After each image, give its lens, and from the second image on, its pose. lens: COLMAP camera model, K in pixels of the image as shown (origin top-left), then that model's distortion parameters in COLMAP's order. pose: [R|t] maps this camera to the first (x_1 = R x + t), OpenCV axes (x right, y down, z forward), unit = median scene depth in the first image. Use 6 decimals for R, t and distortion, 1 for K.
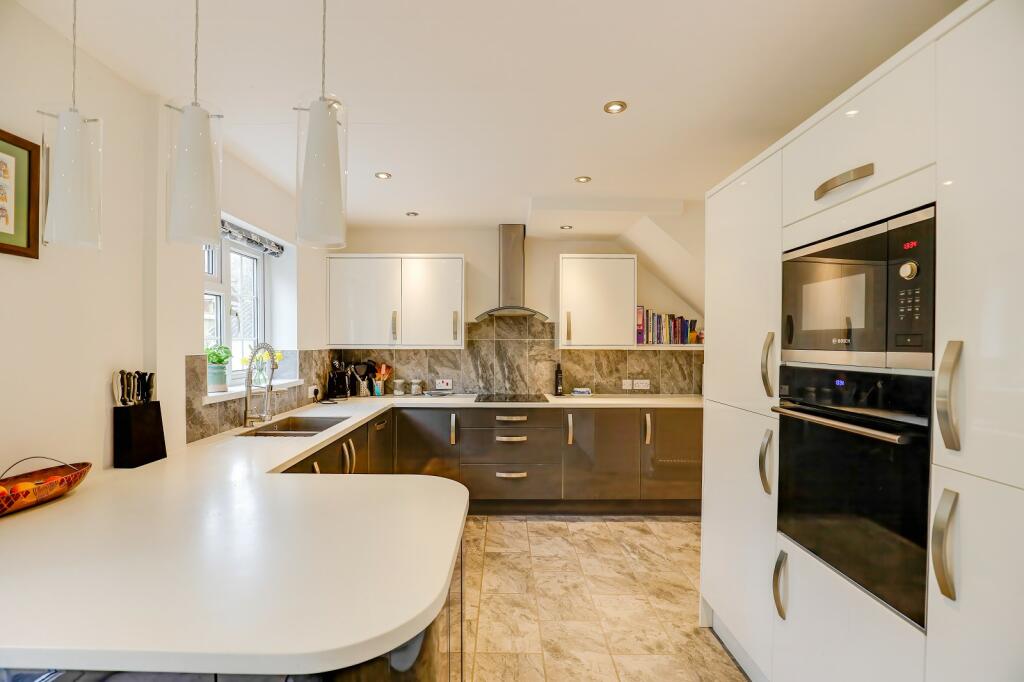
lens RADIAL K [[469.1, 0, 510.8], [0, 469.1, 342.9], [0, 0, 1]] dist [-0.005151, -0.000359]
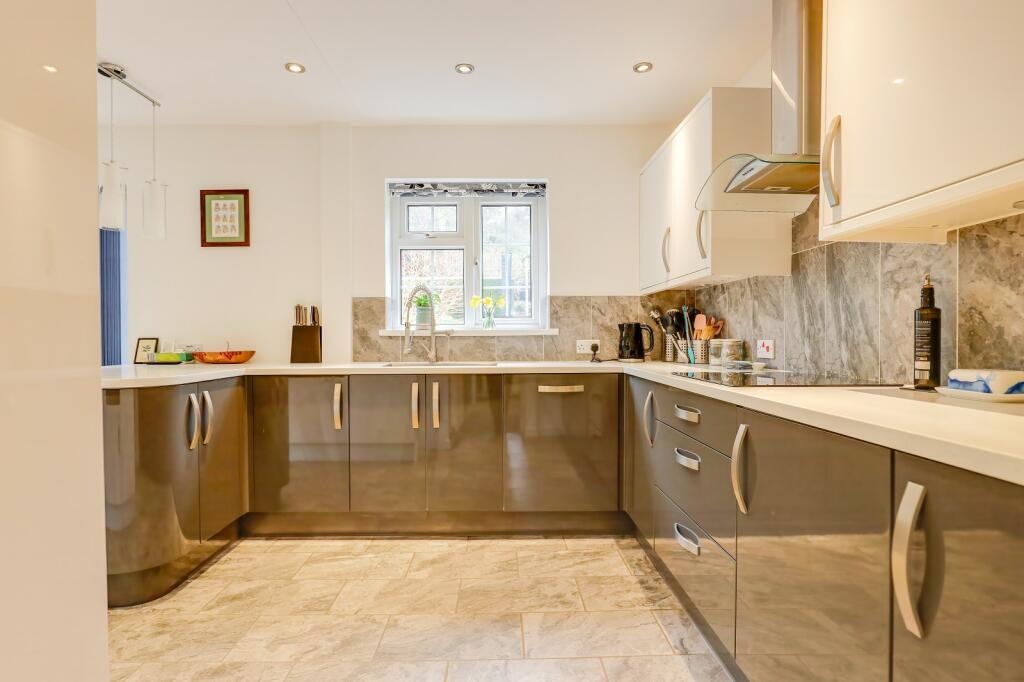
lens RADIAL K [[555.3, 0, 510.4], [0, 555.3, 342.1], [0, 0, 1]] dist [-0.014967, 0.001027]
pose [[-0.002615, 0.003687, -0.999990, 0.478559], [0.003938, 0.999985, 0.003676, 0.079807], [0.999989, -0.003929, -0.002629, 0.748378]]
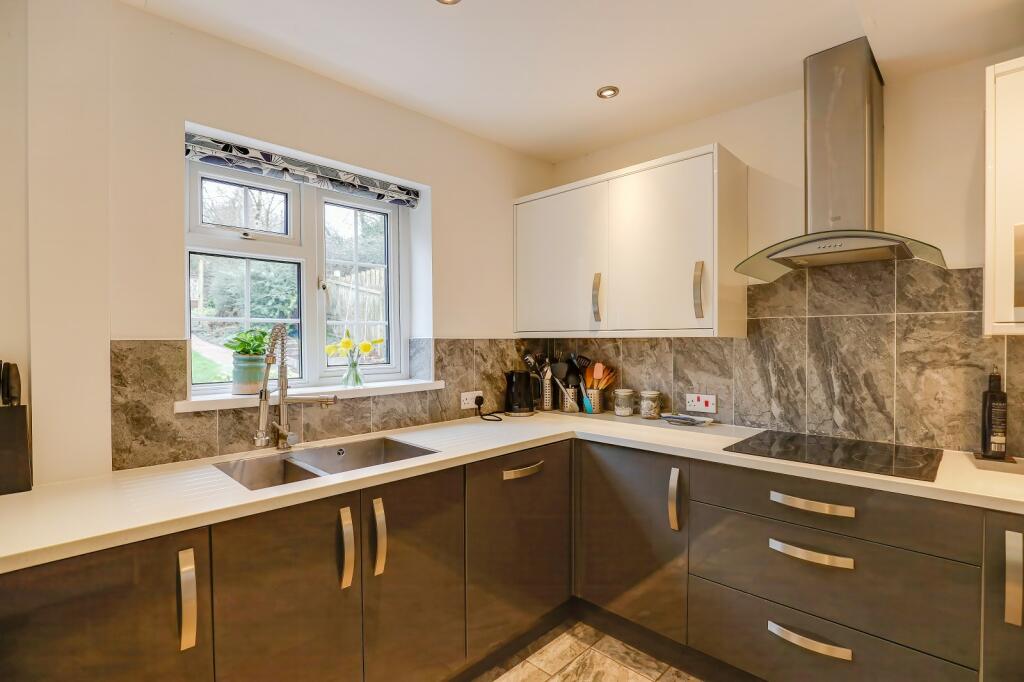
lens RADIAL K [[488.1, 0, 510.6], [0, 488.1, 344.6], [0, 0, 1]] dist [-0.023252, 0.001596]
pose [[0.700631, 0.003396, -0.713516, 0.106505], [0.004720, 0.999945, 0.009394, 0.015014], [0.713508, -0.009949, 0.700576, 0.469057]]
